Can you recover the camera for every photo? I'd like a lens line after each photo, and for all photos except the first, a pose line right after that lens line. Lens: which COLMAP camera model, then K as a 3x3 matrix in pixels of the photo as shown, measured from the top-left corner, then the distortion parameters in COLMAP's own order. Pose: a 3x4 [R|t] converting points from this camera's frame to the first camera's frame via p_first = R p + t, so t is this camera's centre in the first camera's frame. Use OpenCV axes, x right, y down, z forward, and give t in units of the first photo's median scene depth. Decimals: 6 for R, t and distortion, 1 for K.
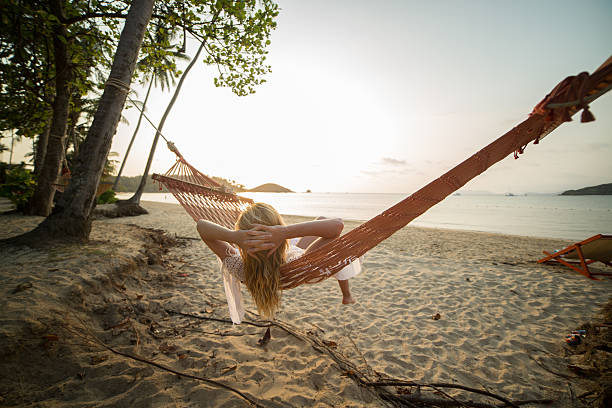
lens RADIAL K [[249.2, 0, 306.9], [0, 249.2, 199.9], [0, 0, 1]] dist [-0.100842, 0.038646]
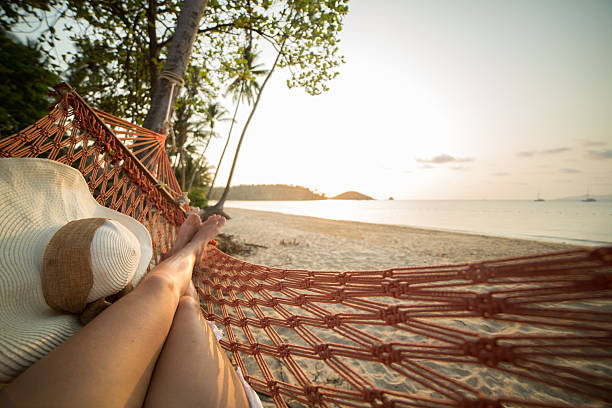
lens RADIAL K [[249.1, 0, 306.9], [0, 249.1, 200.6], [0, 0, 1]] dist [-0.091762, 0.031489]
pose [[0.948680, -0.008119, -0.316132, -0.000136], [-0.000638, 0.999619, -0.027588, 0.008932], [0.316236, 0.026374, 0.948314, 0.121213]]
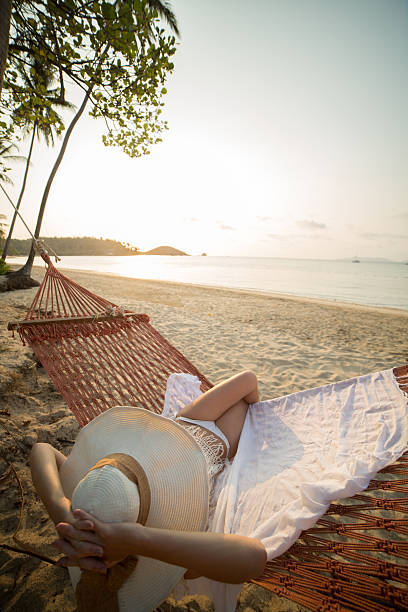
lens RADIAL K [[249.1, 0, 201.9], [0, 249.1, 305.5], [0, 0, 1]] dist [-0.093945, 0.033561]
pose [[0.999917, 0.012859, -0.000563, -0.017785], [-0.012592, 0.986377, 0.164019, -0.049607], [0.002664, -0.163998, 0.986457, 0.060030]]
